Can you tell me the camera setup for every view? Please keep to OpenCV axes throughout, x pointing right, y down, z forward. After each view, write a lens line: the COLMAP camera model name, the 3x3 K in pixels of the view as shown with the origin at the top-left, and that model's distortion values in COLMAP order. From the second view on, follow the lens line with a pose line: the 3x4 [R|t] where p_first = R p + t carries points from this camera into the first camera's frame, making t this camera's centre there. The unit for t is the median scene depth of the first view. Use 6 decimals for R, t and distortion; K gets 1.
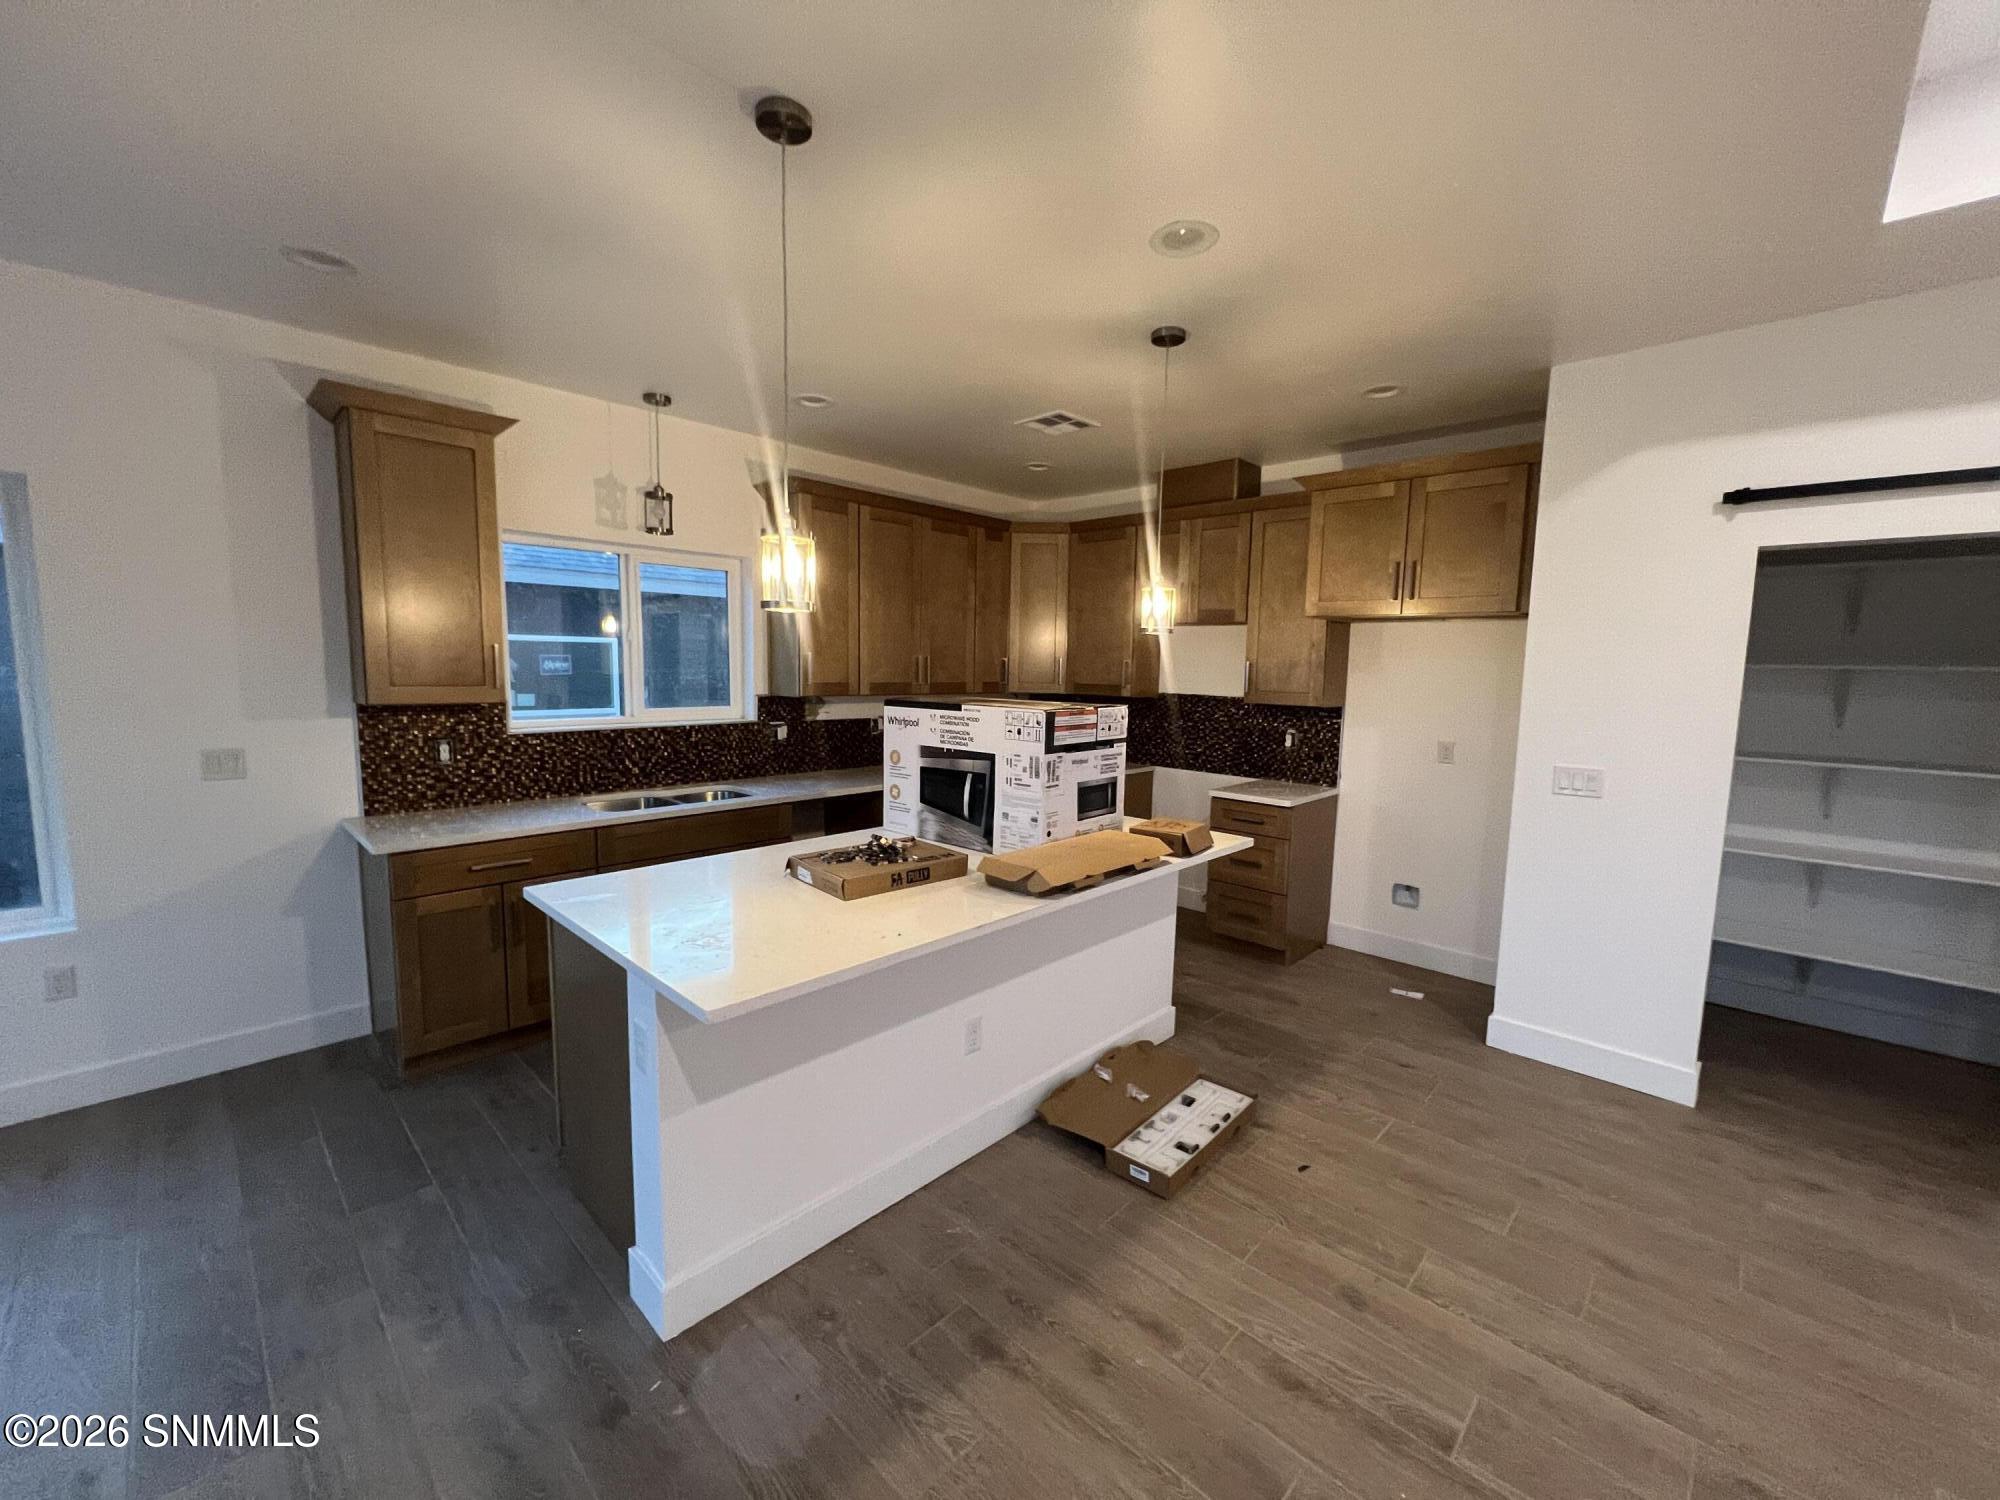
lens RADIAL K [[802.0, 0, 1000.0], [0, 802.0, 750.0], [0, 0, 1]] dist [0.000814, 0.000065]
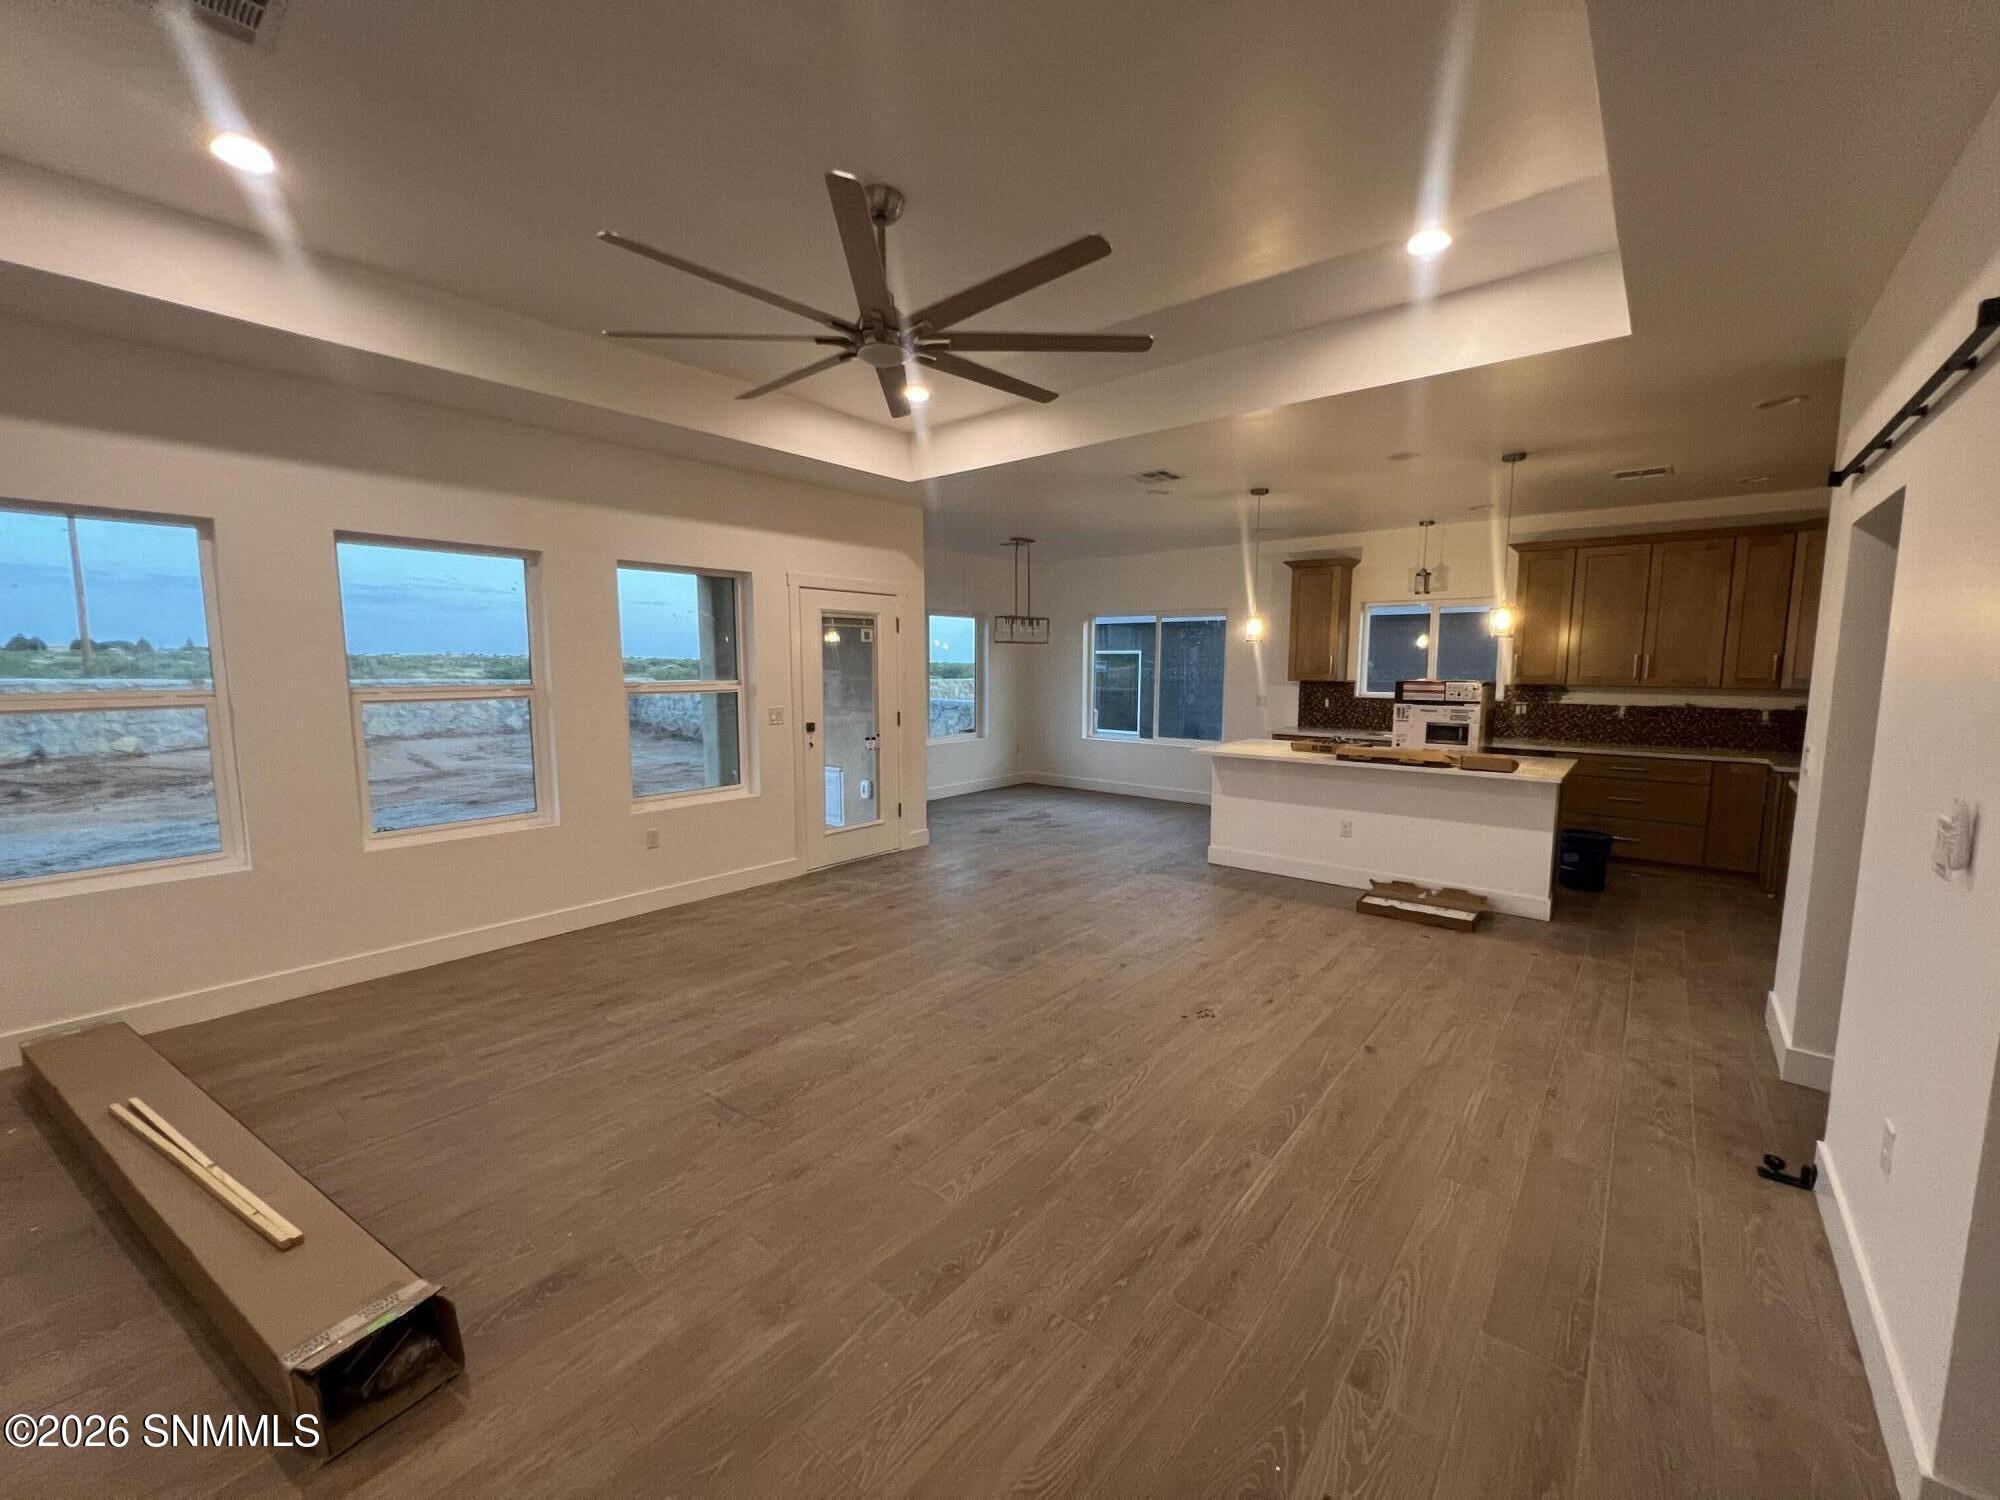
lens RADIAL K [[801.7, 0, 1000.0], [0, 801.7, 750.0], [0, 0, 1]] dist [0.001802, 0.000162]
pose [[0.070075, 0.091092, -0.993374, 1.814417], [-0.112157, 0.990227, 0.082891, 0.060147], [0.991217, 0.105605, 0.079607, -0.113464]]
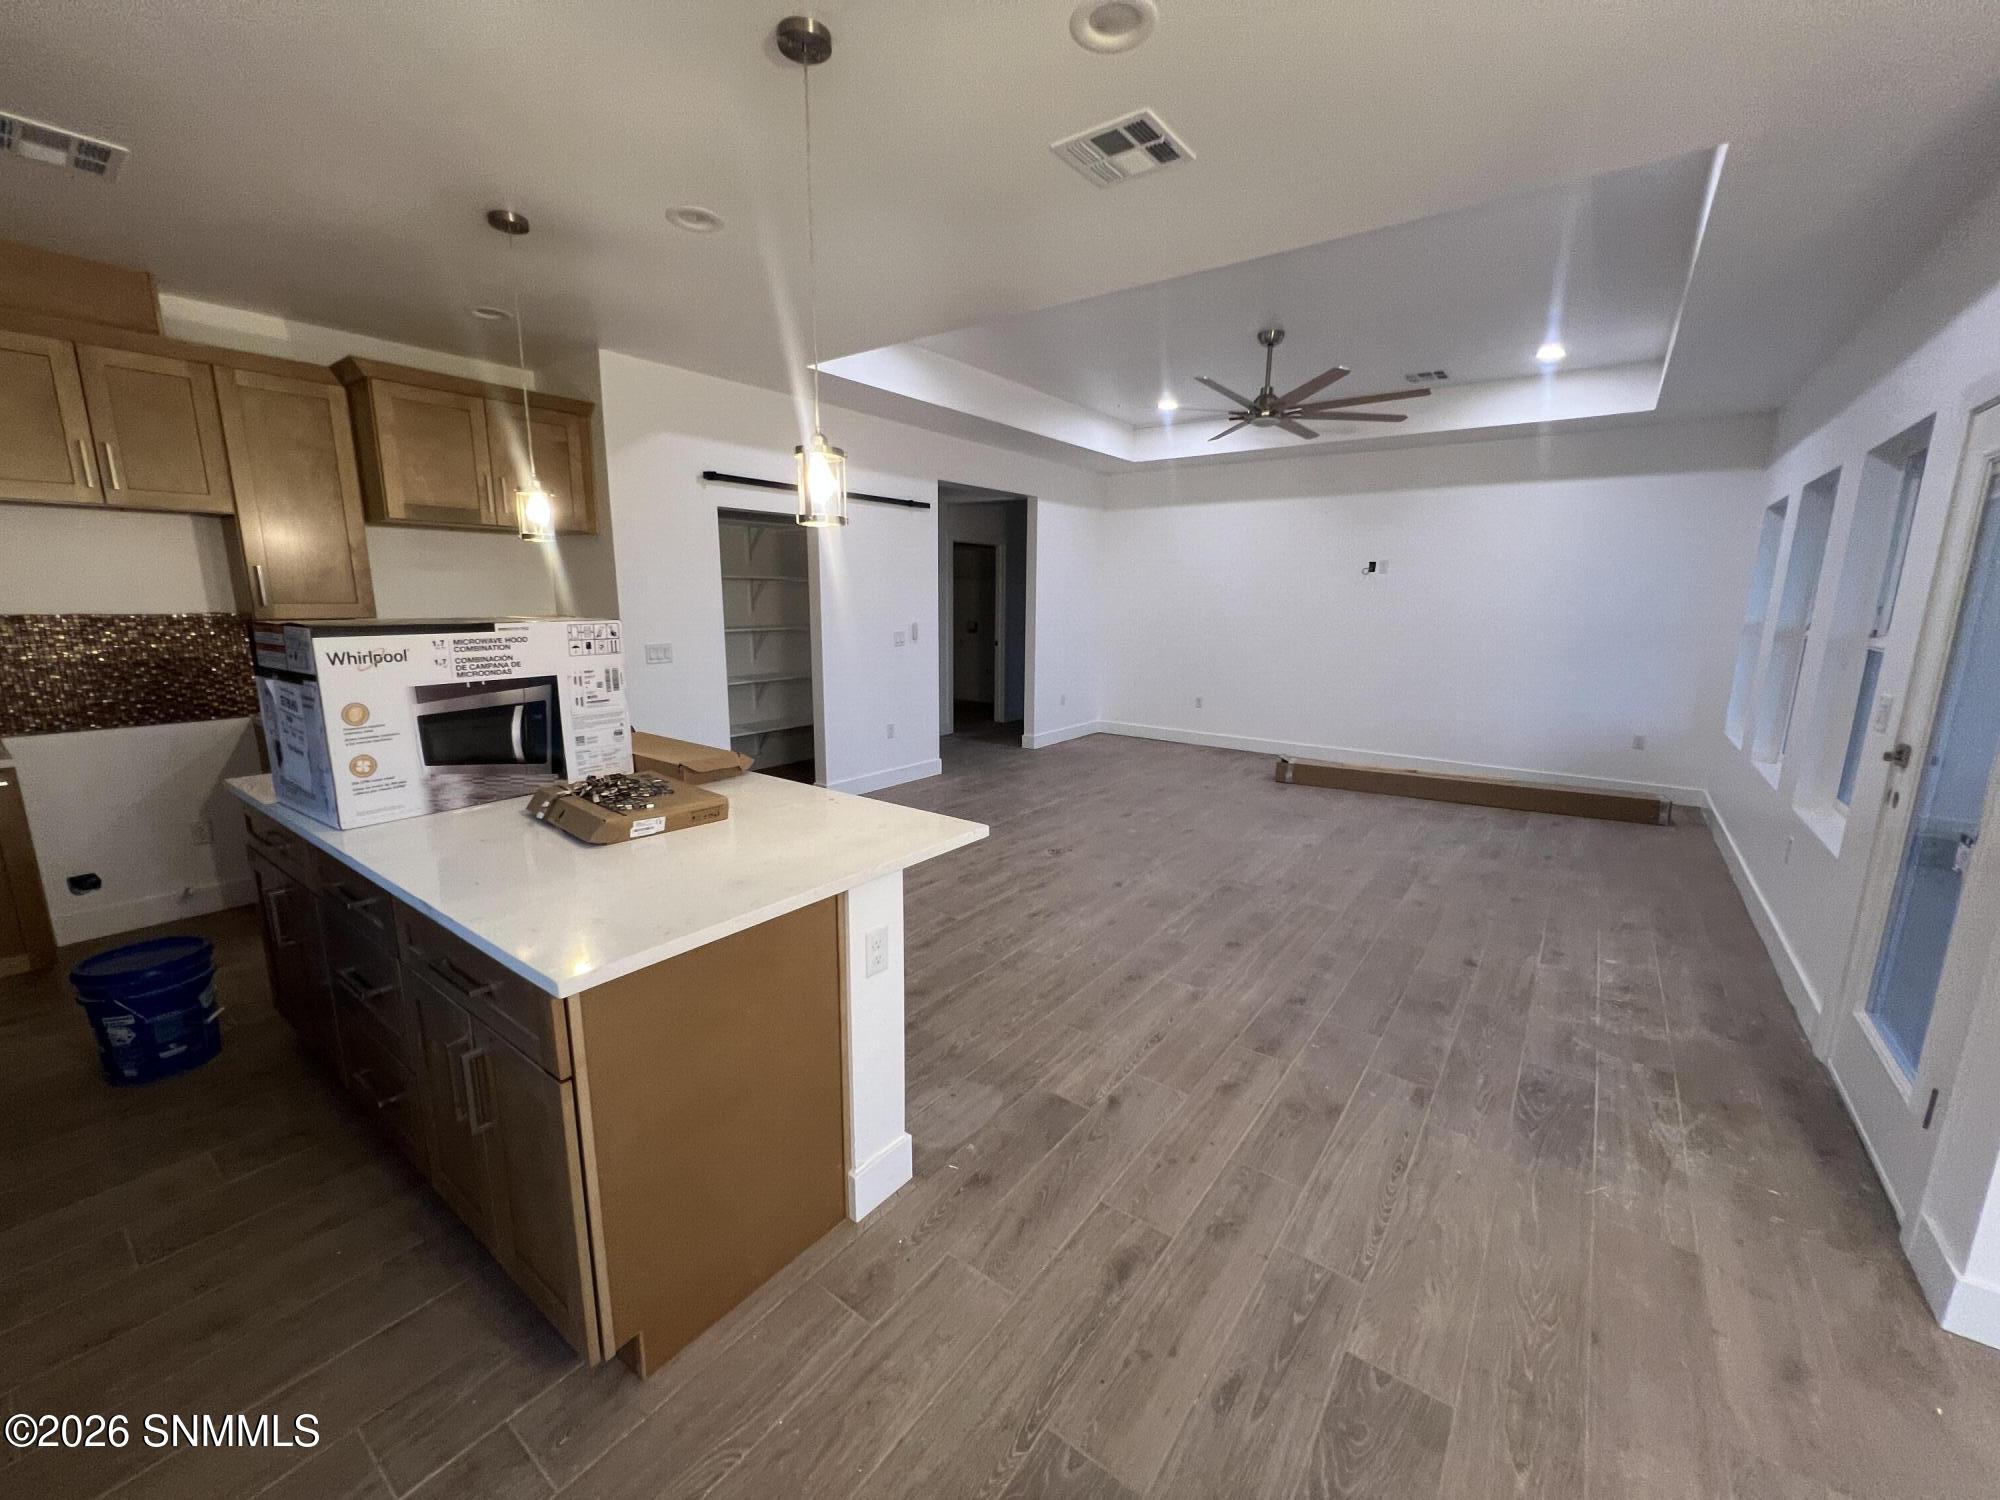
lens RADIAL K [[801.7, 0, 1000.0], [0, 801.7, 750.0], [0, 0, 1]] dist [0.001802, 0.000162]
pose [[-0.121348, -0.212188, 0.969665, -0.915769], [0.095952, 0.969802, 0.224226, -0.064780], [-0.987961, 0.120251, -0.097324, 0.590434]]
